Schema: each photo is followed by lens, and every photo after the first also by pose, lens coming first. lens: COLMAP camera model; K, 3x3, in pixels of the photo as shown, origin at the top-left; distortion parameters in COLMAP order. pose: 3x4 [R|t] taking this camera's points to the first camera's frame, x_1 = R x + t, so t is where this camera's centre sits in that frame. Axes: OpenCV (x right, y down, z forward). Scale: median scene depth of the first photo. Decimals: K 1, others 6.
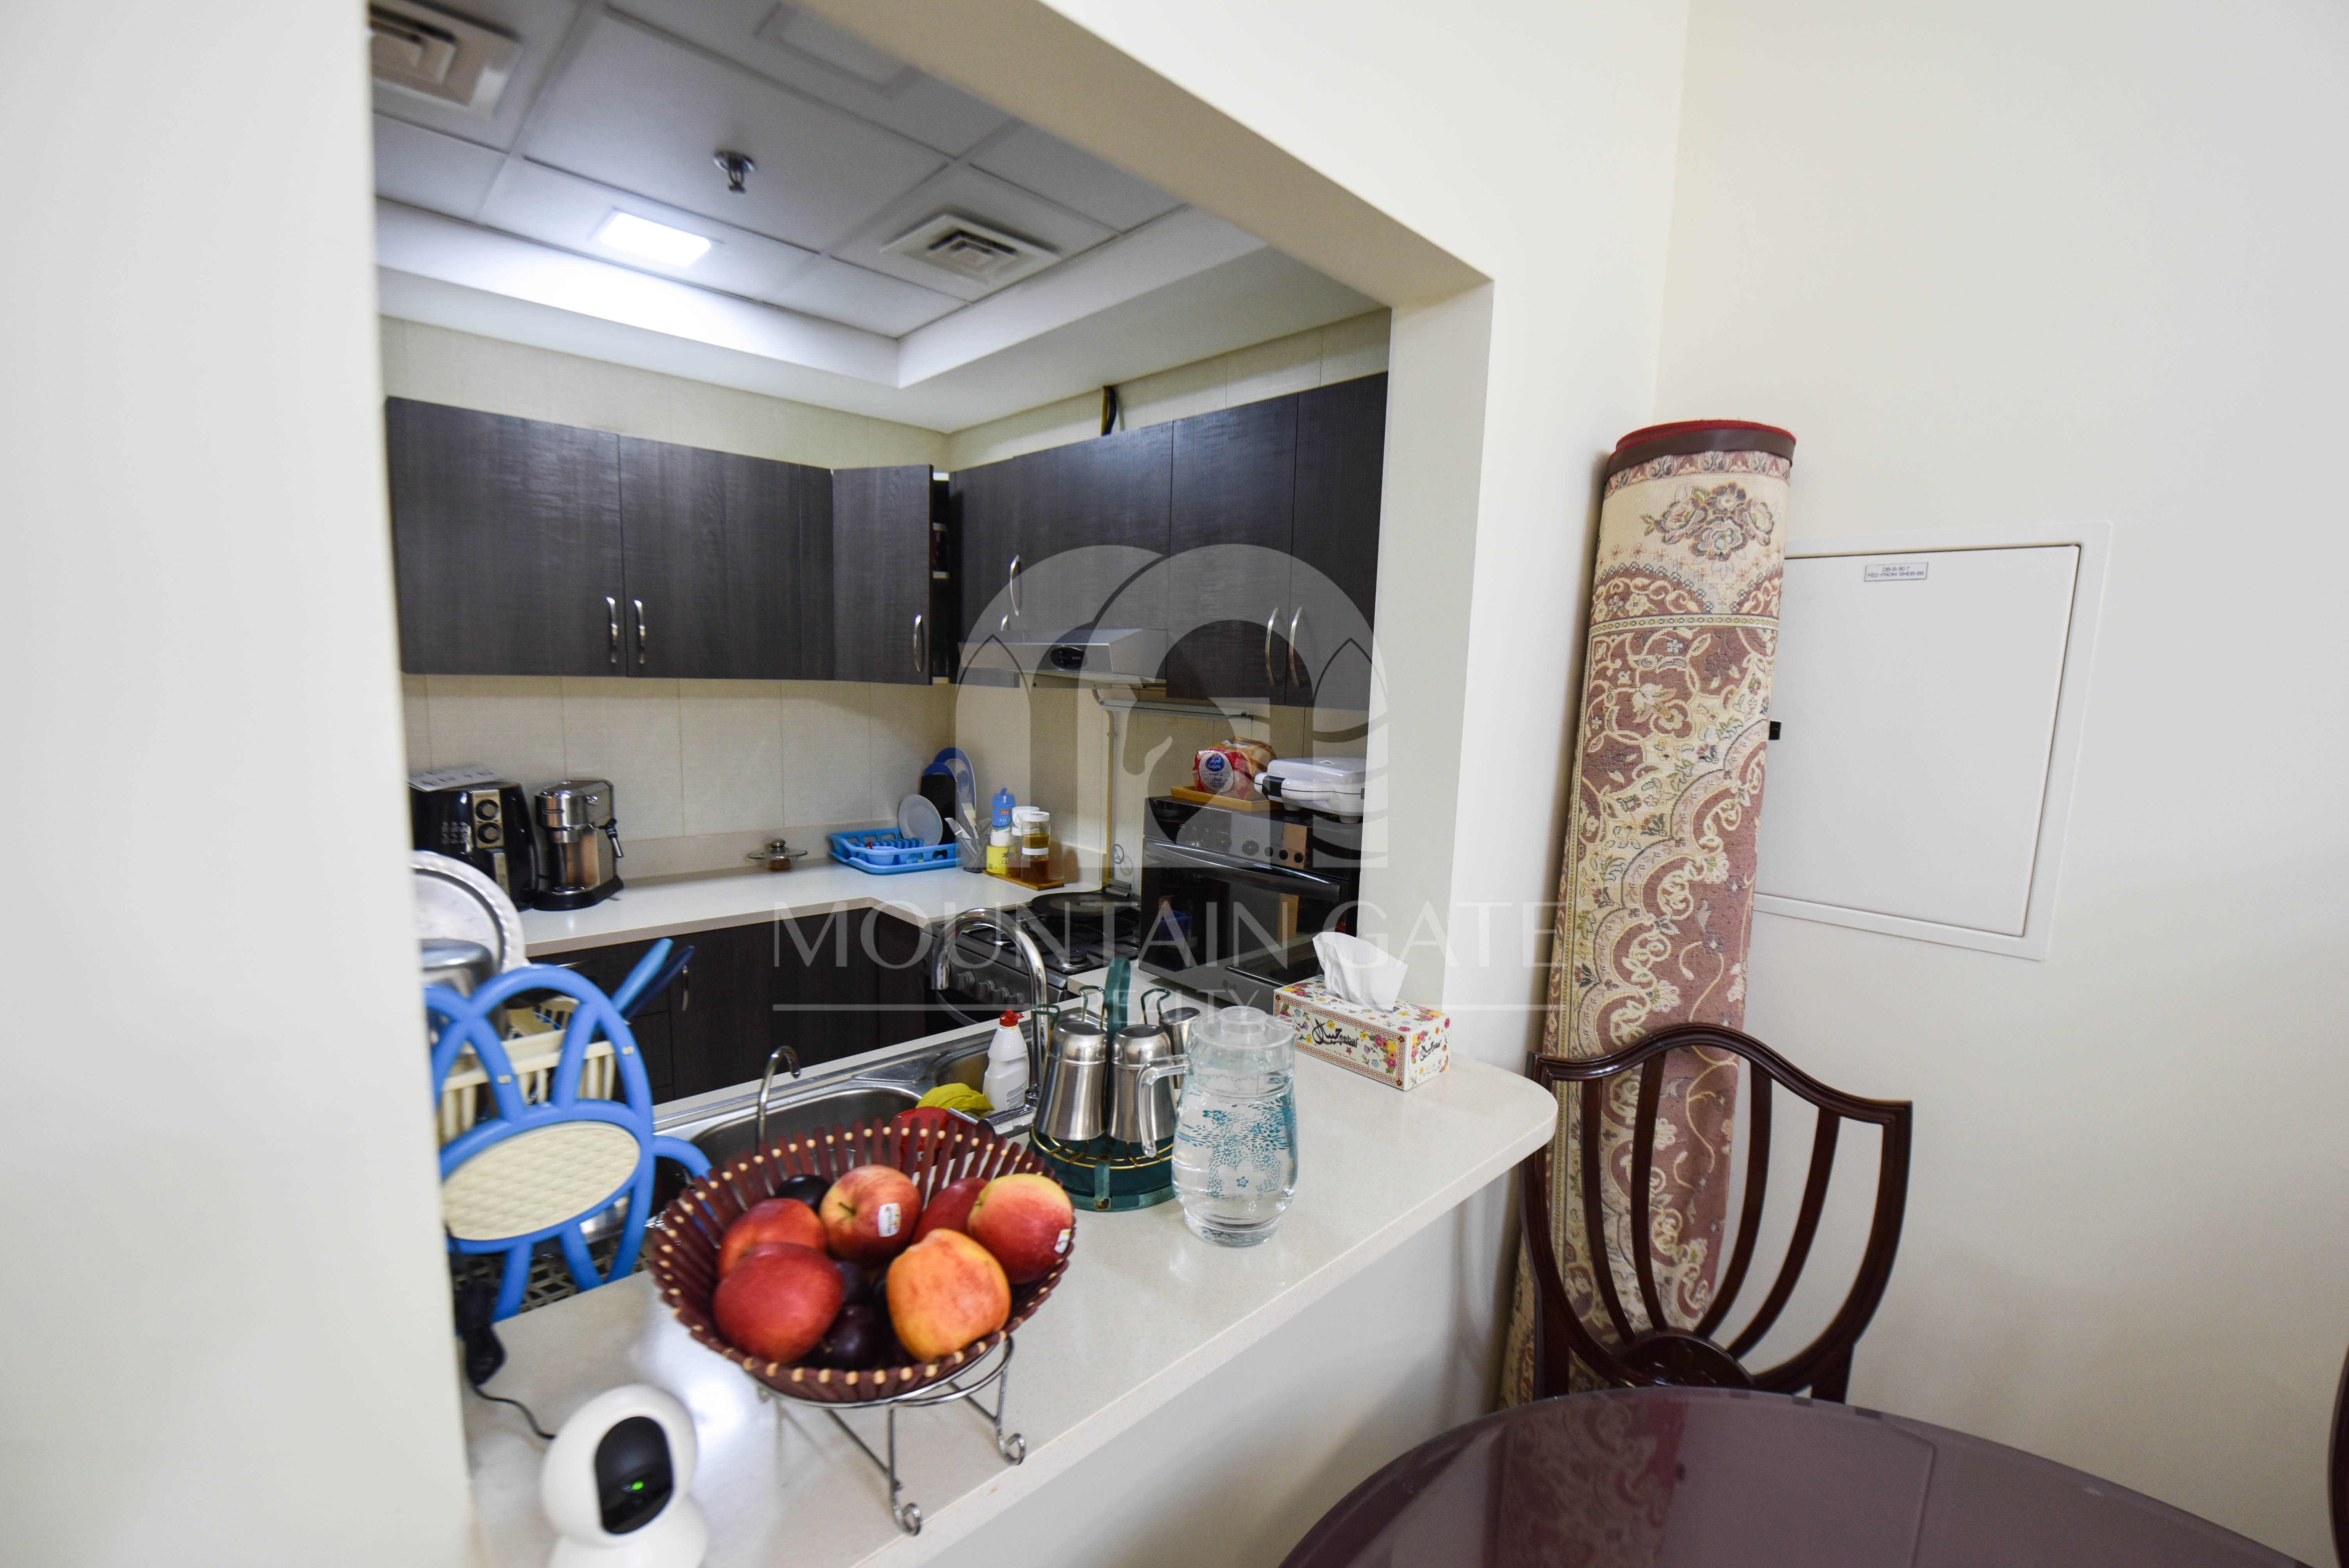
lens RADIAL K [[957.4, 0, 1174.5], [0, 957.4, 784.0], [0, 0, 1]] dist [-0.013591, -0.000122]
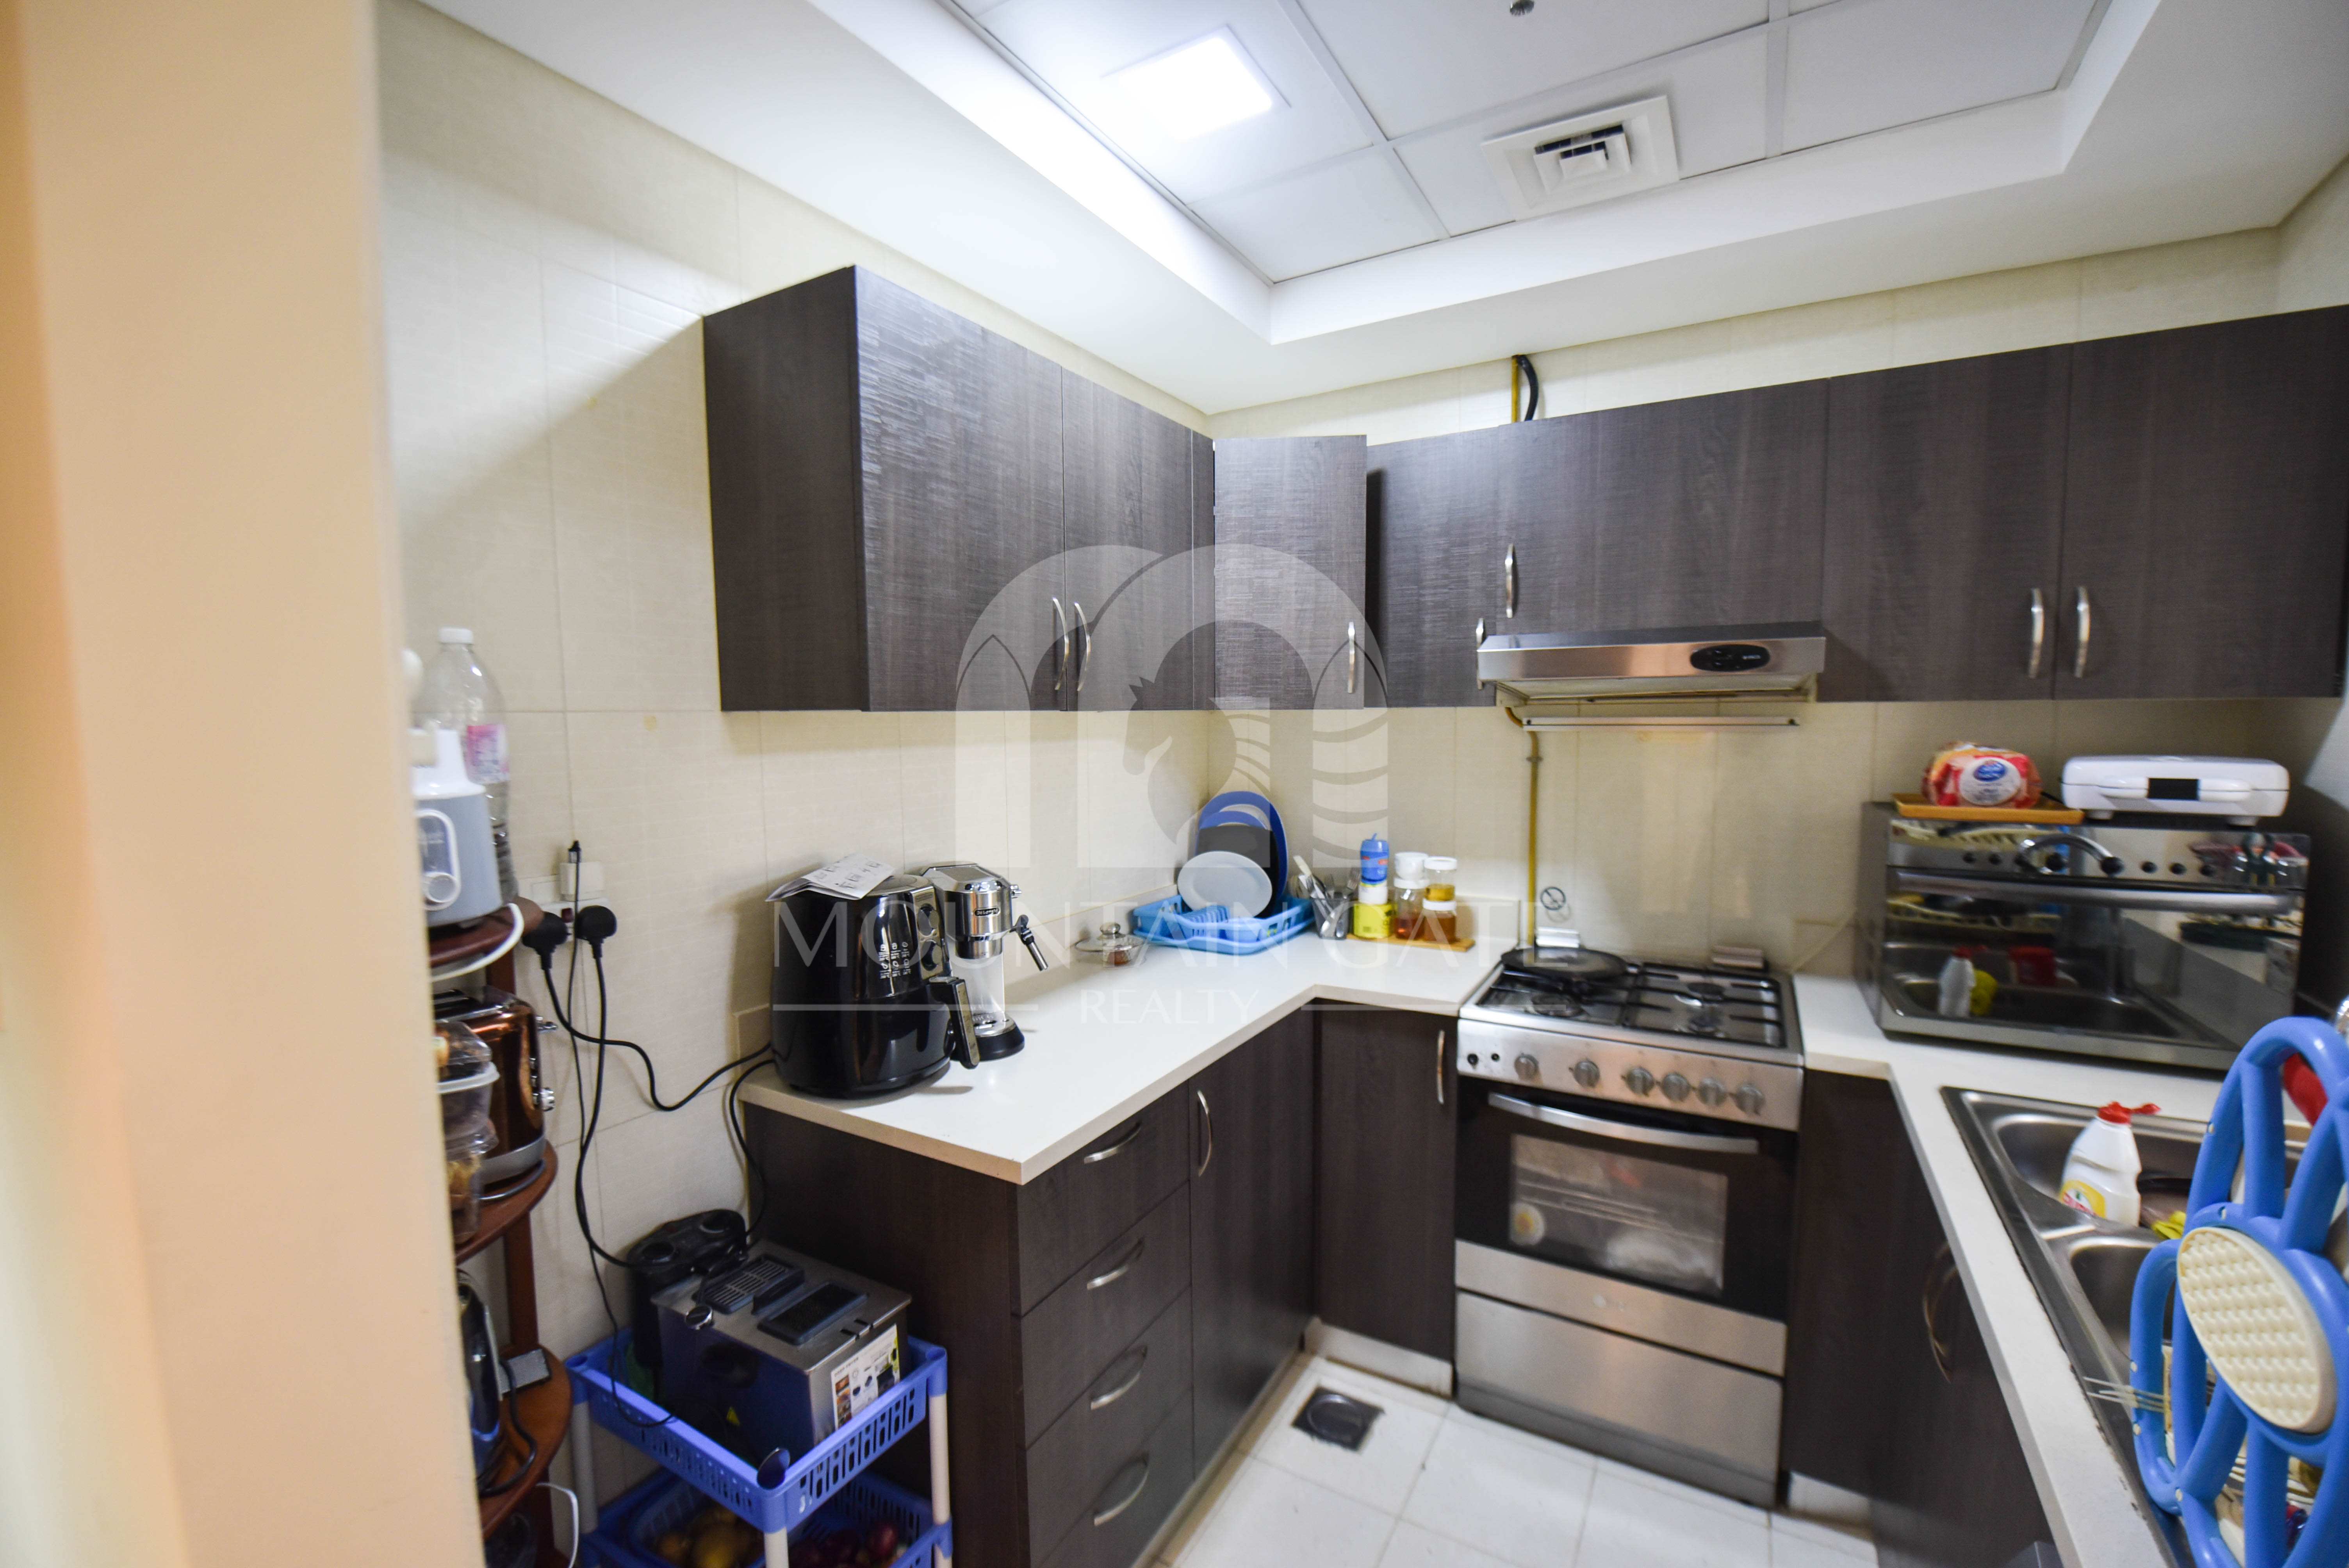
lens RADIAL K [[966.5, 0, 1188.5], [0, 966.5, 801.3], [0, 0, 1]] dist [-0.012079, -0.000146]
pose [[0.957779, -0.066719, 0.279658, -0.665417], [0.074251, 0.997104, -0.016414, -0.025666], [-0.277753, 0.036486, 0.959959, 0.279720]]
